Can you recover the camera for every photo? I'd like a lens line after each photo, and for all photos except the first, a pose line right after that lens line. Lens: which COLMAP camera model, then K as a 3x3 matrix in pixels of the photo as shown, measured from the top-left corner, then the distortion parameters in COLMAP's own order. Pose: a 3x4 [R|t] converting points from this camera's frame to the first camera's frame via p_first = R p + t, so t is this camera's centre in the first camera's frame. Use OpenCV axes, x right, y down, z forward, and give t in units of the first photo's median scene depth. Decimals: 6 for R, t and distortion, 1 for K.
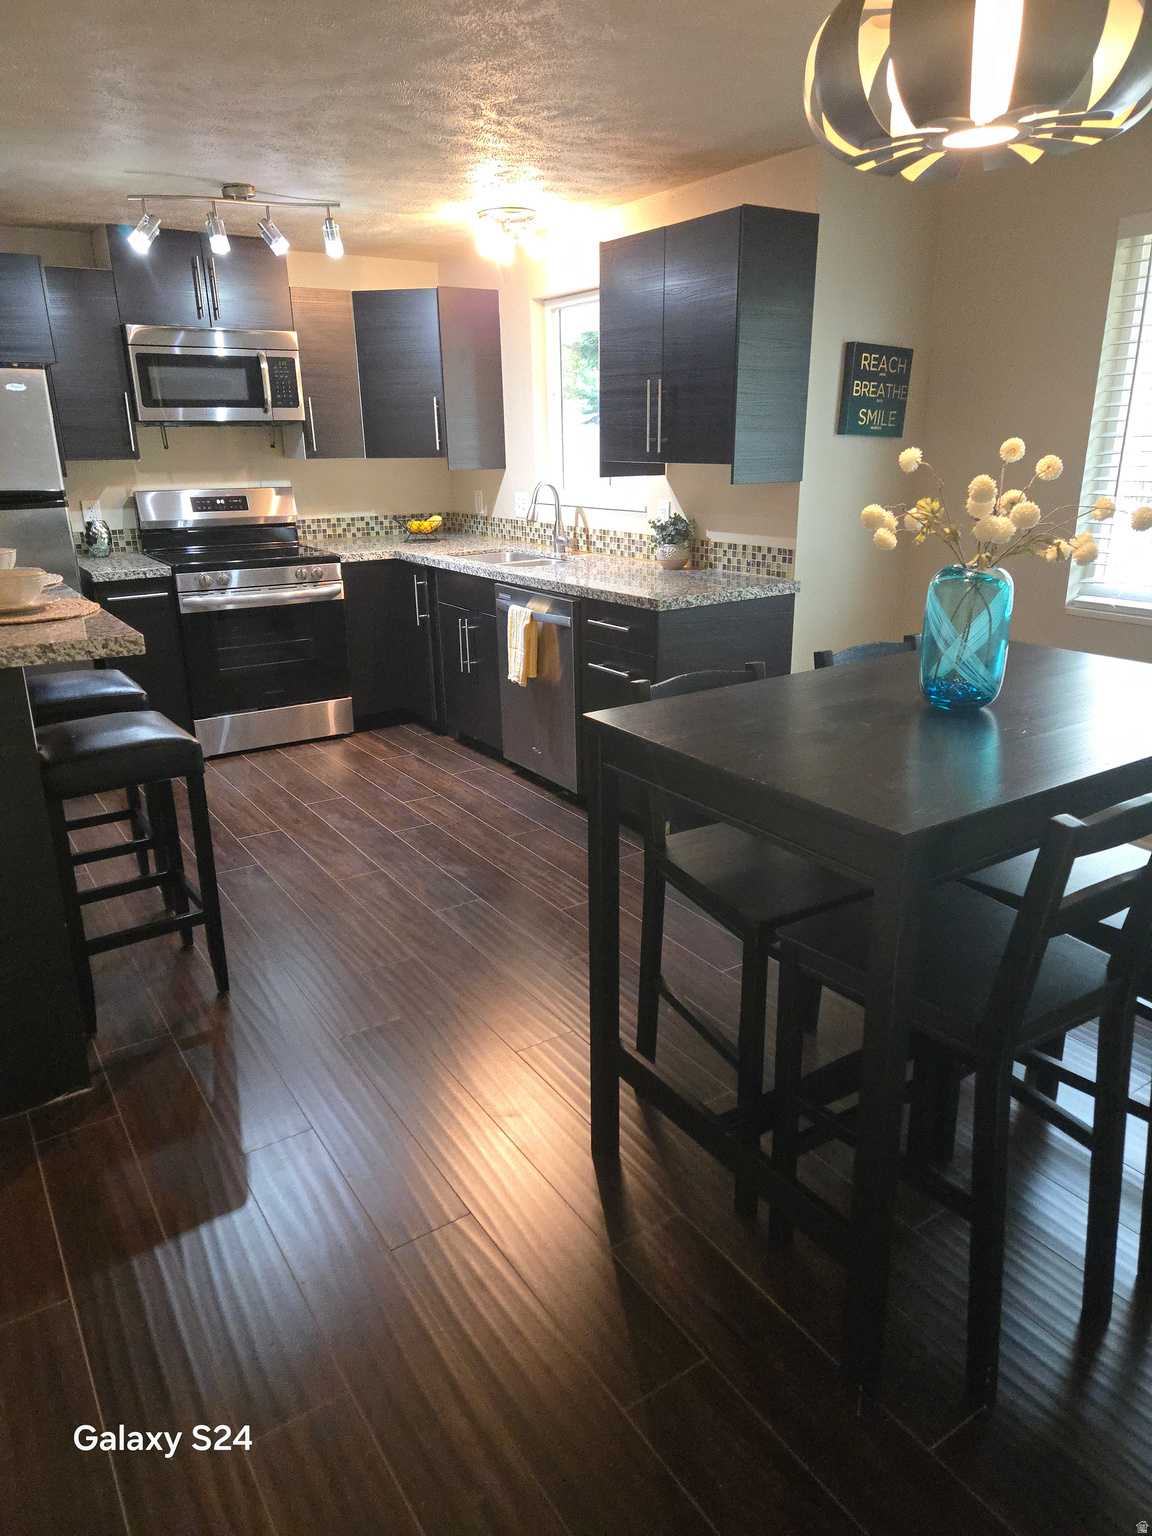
lens RADIAL K [[1028.7, 0, 575.3], [0, 1028.7, 768.1], [0, 0, 1]] dist [0.072503, -0.057738]
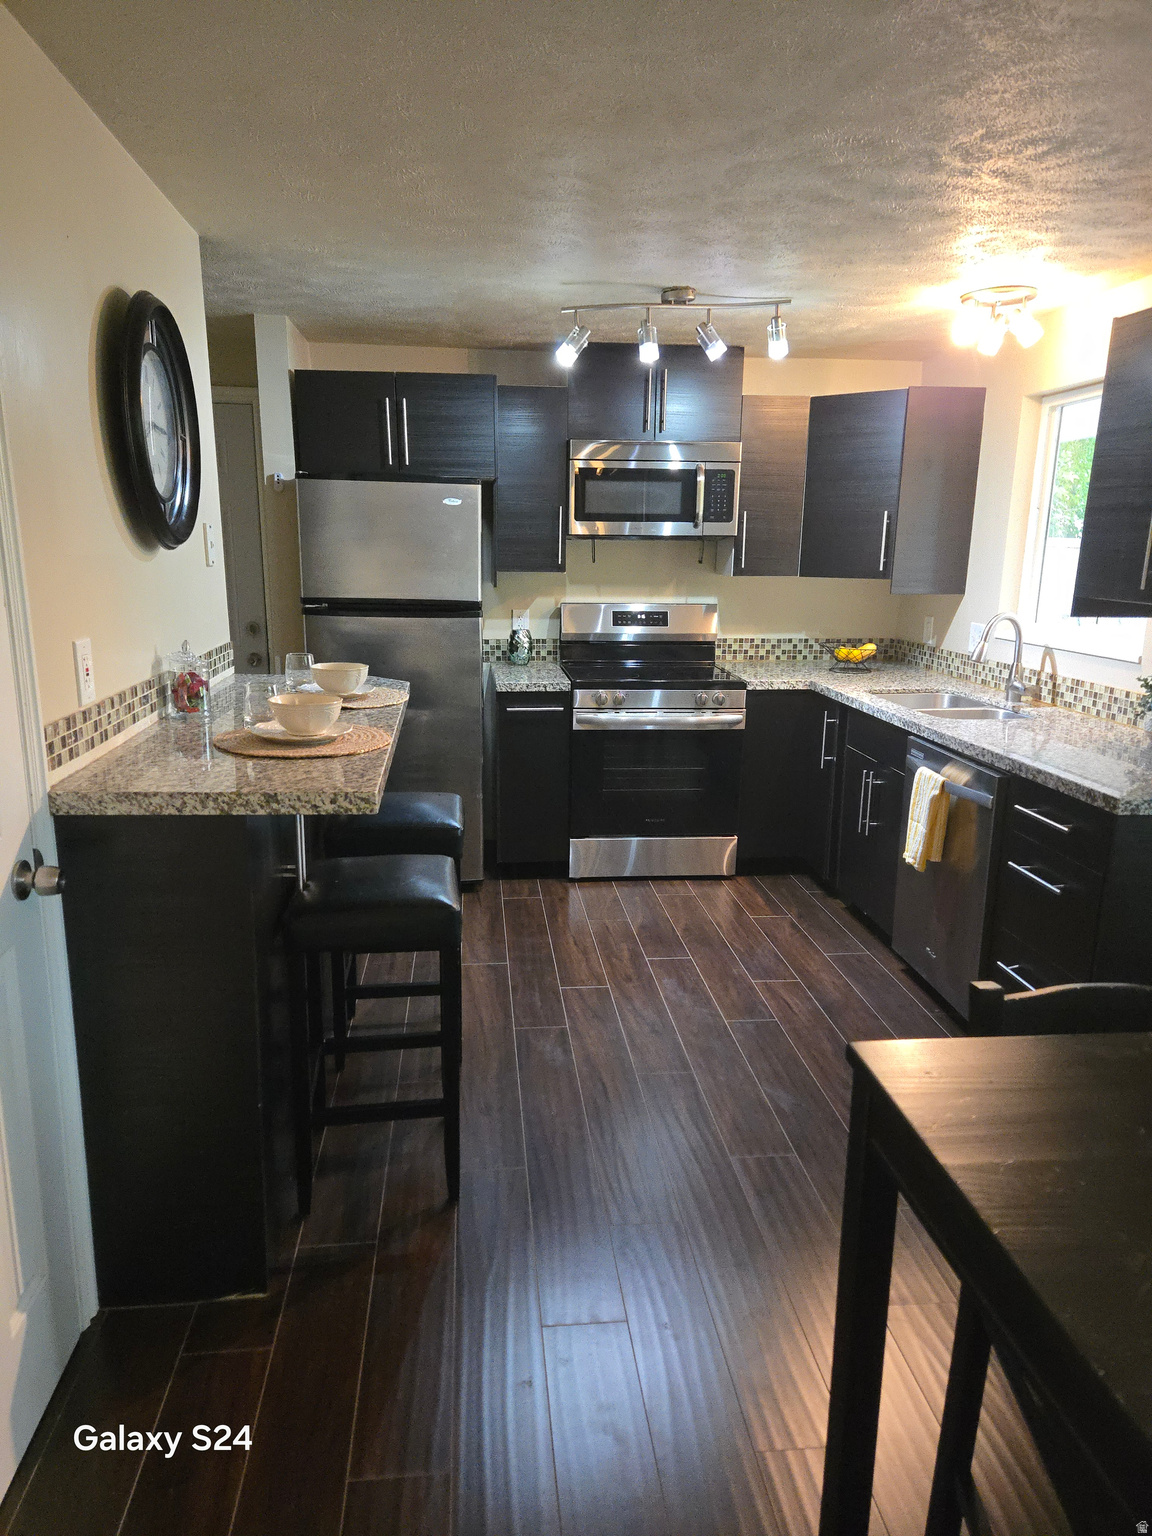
lens RADIAL K [[1028.7, 0, 564.6], [0, 1028.7, 789.1], [0, 0, 1]] dist [0.072503, -0.057738]
pose [[0.887610, 0.133638, -0.440782, 0.051718], [-0.166048, 0.985475, -0.035593, -0.072026], [0.429623, 0.104784, 0.896908, 0.178161]]
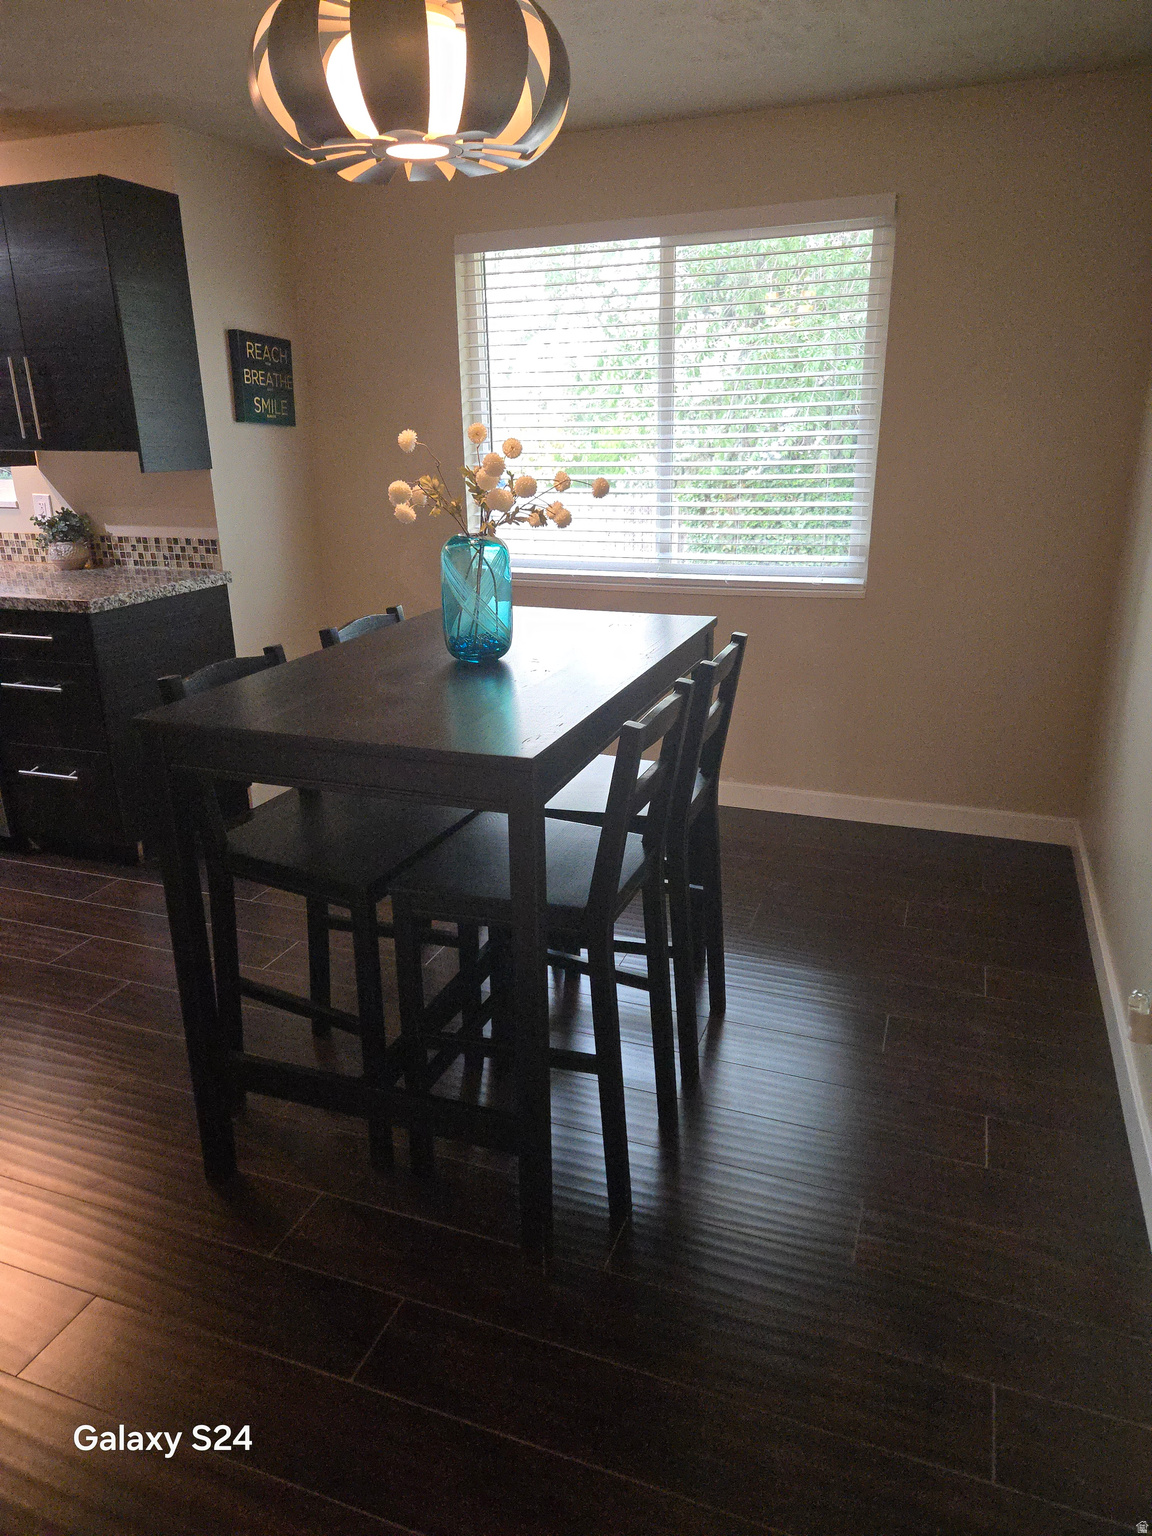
lens RADIAL K [[1028.7, 0, 587.9], [0, 1028.7, 767.9], [0, 0, 1]] dist [0.072503, -0.057738]
pose [[0.806689, -0.186518, 0.560770, -0.093488], [0.184305, 0.980965, 0.061150, 0.004720], [-0.561501, 0.054024, 0.825710, 0.004351]]
